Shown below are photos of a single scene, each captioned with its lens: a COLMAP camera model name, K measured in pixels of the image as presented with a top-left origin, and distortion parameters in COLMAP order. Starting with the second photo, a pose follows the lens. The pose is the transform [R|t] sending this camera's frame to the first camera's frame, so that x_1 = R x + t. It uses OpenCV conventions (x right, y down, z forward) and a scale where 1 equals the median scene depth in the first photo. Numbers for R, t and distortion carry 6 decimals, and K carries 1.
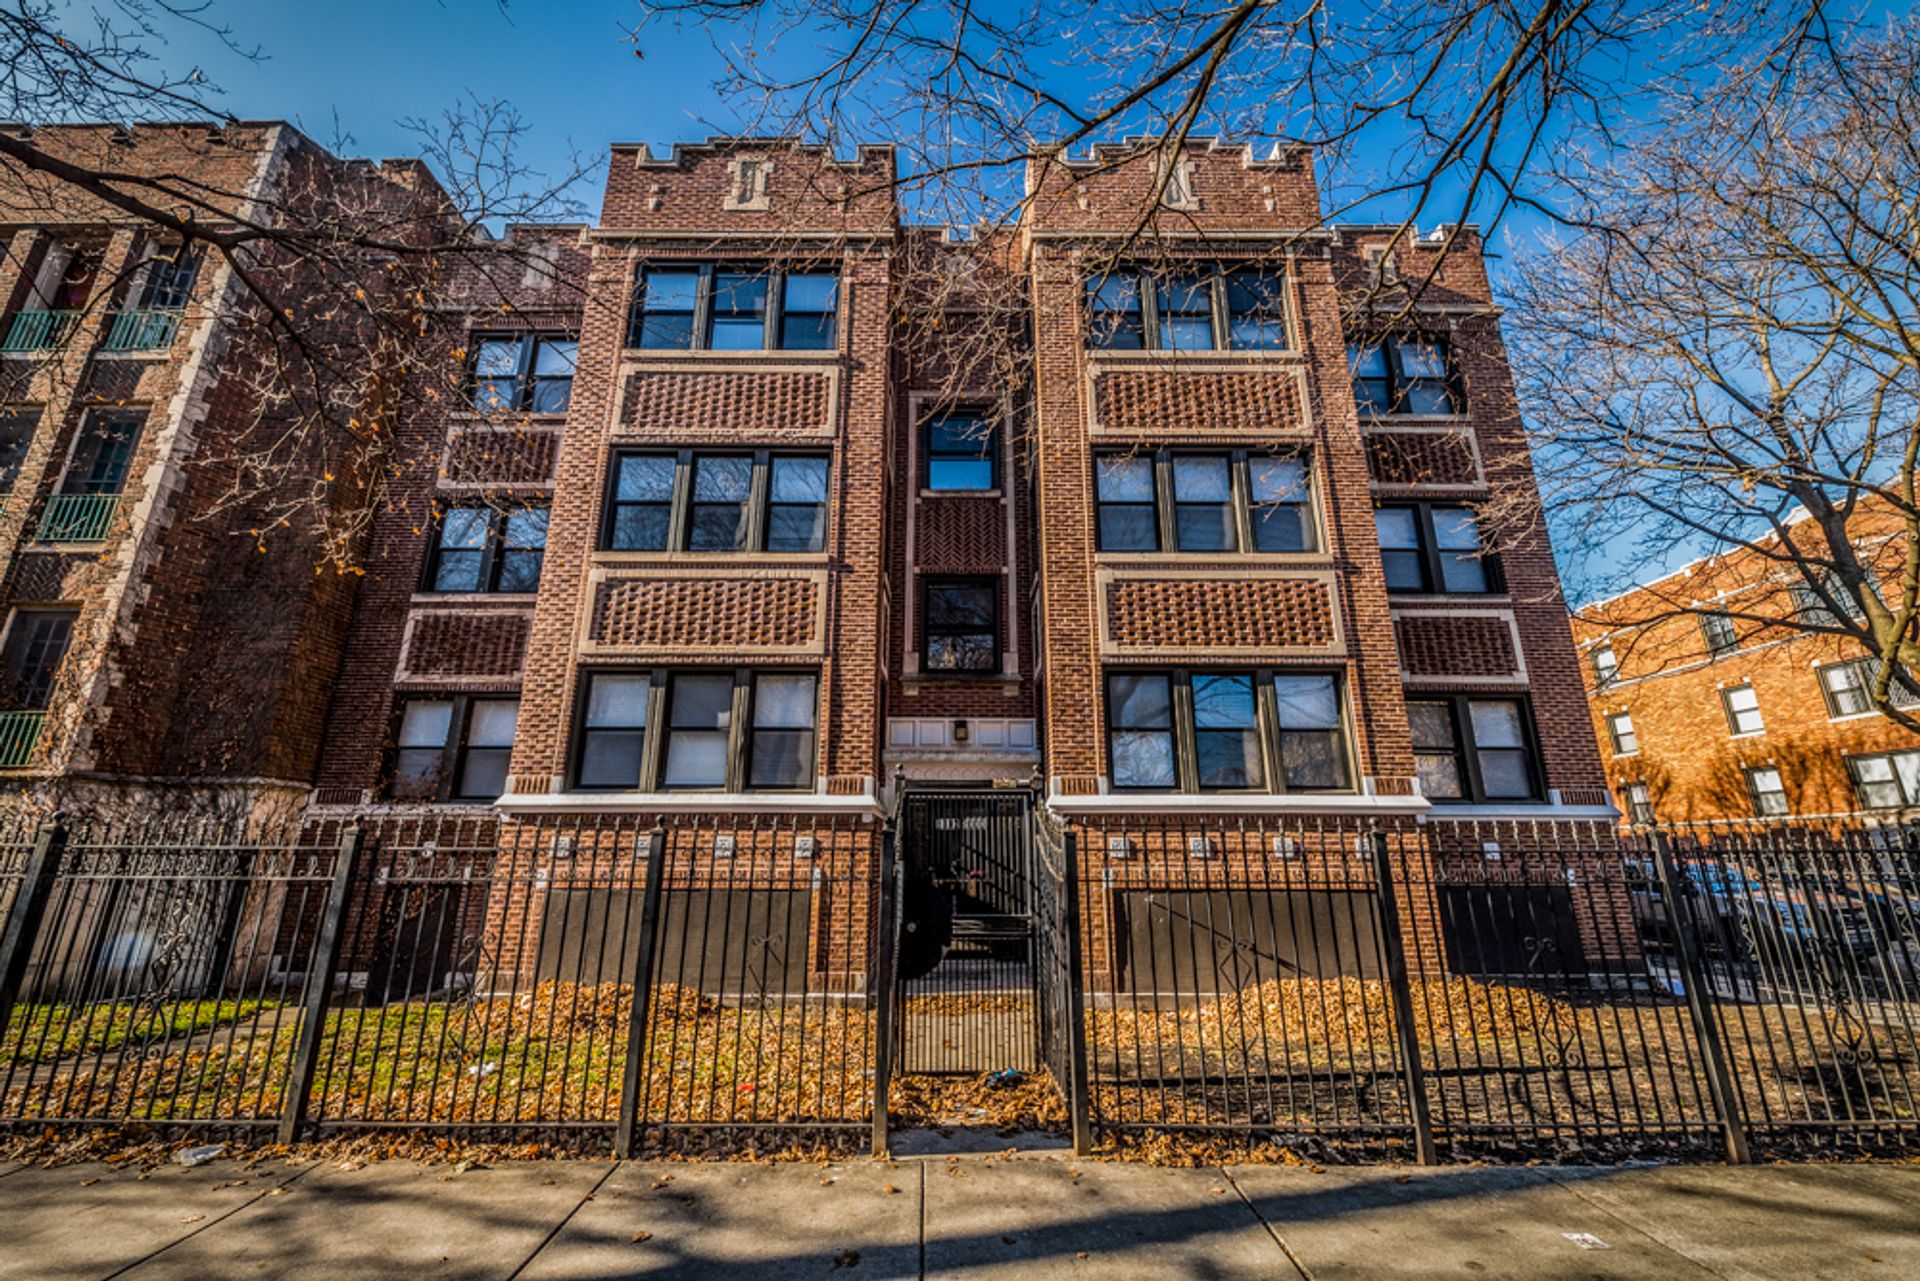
lens RADIAL K [[758.9, 0, 948.5], [0, 758.9, 641.8], [0, 0, 1]] dist [0.000272, -0.004503]
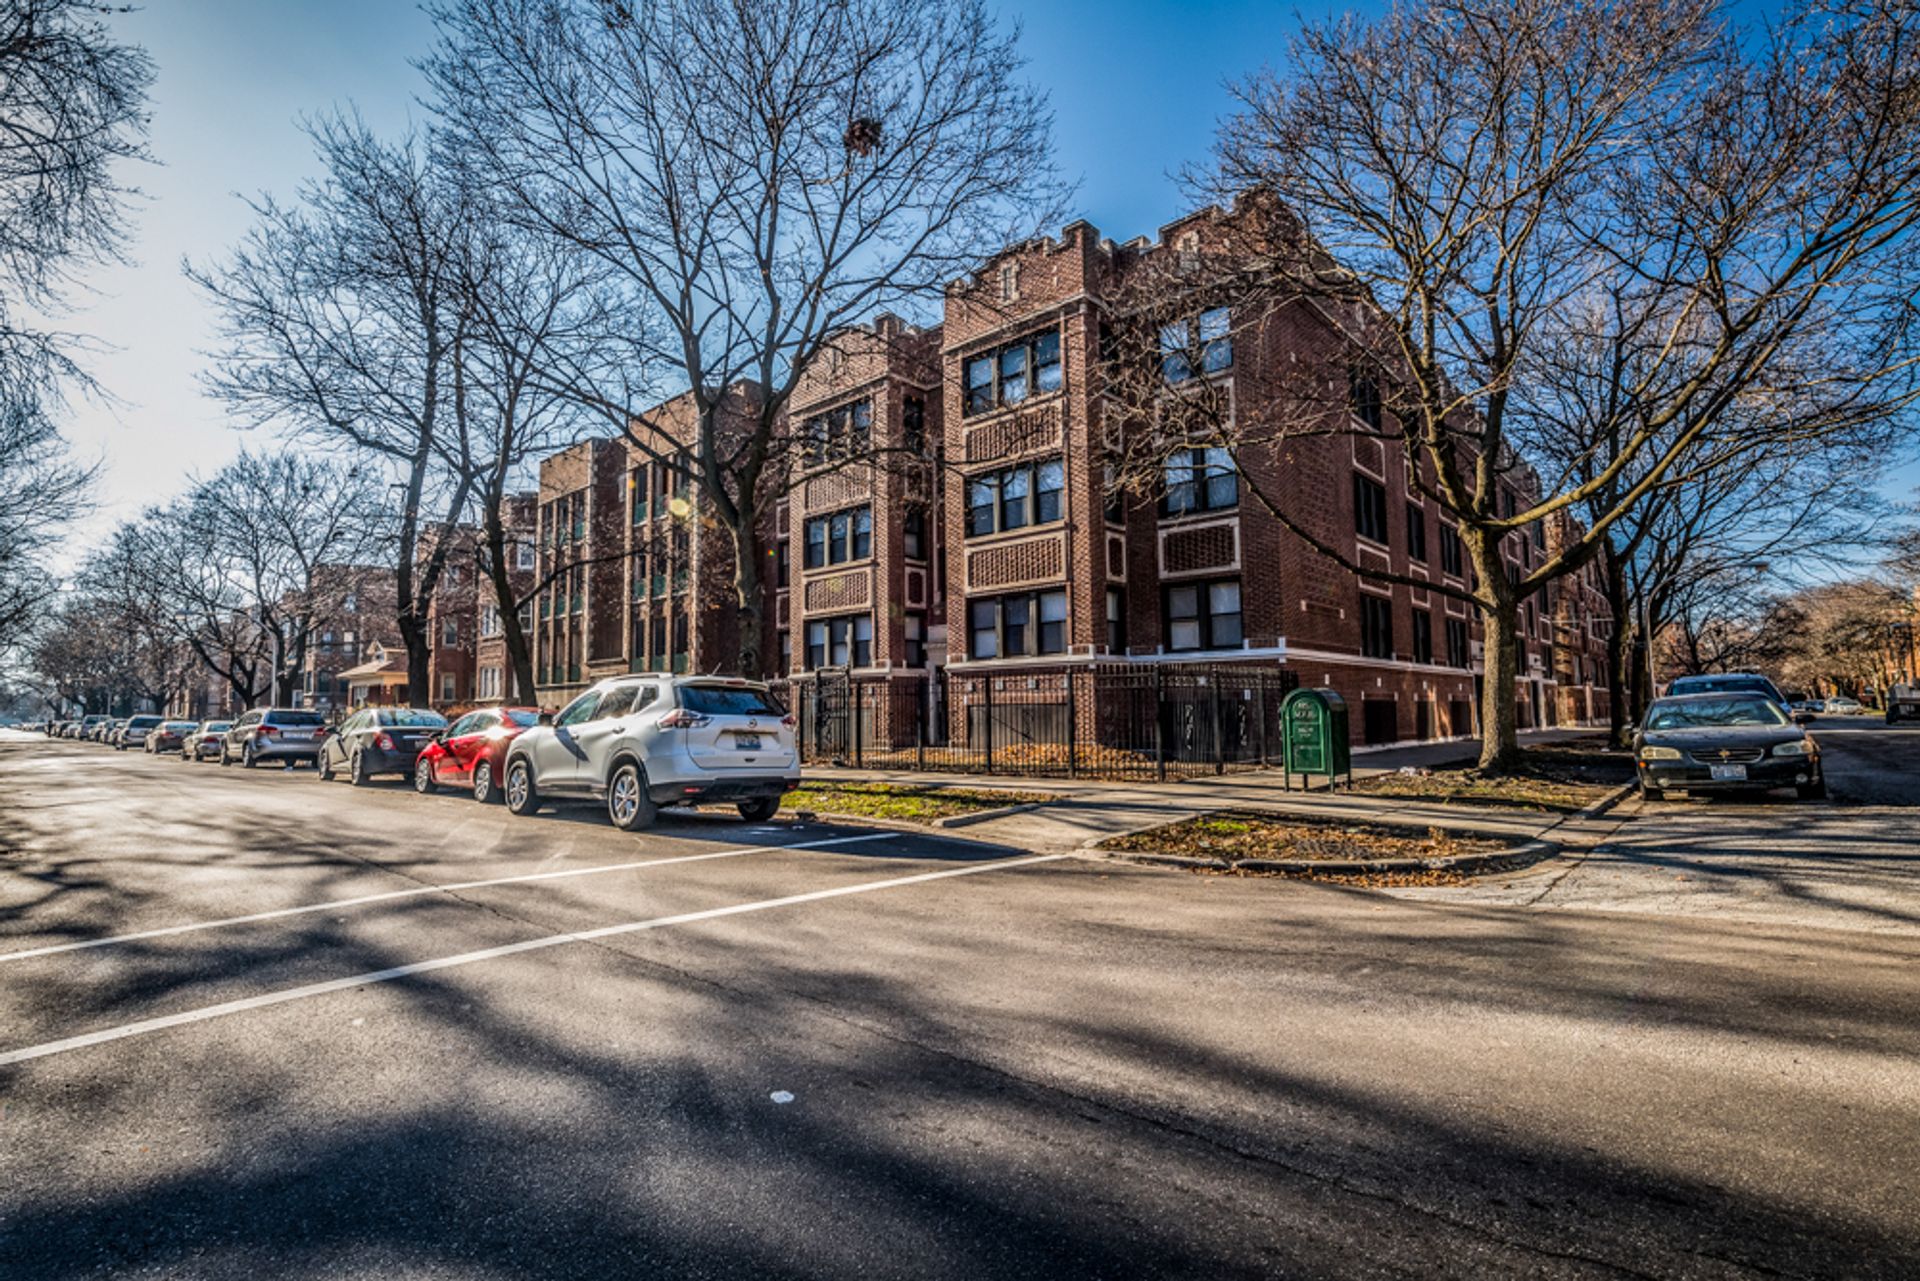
lens RADIAL K [[914.2, 0, 936.9], [0, 914.2, 650.2], [0, 0, 1]] dist [-0.002233, -0.001731]
pose [[0.722145, -0.061196, -0.689029, 1.762070], [0.205435, 0.970112, 0.129148, -0.161986], [0.660532, -0.234815, 0.713133, -0.790085]]
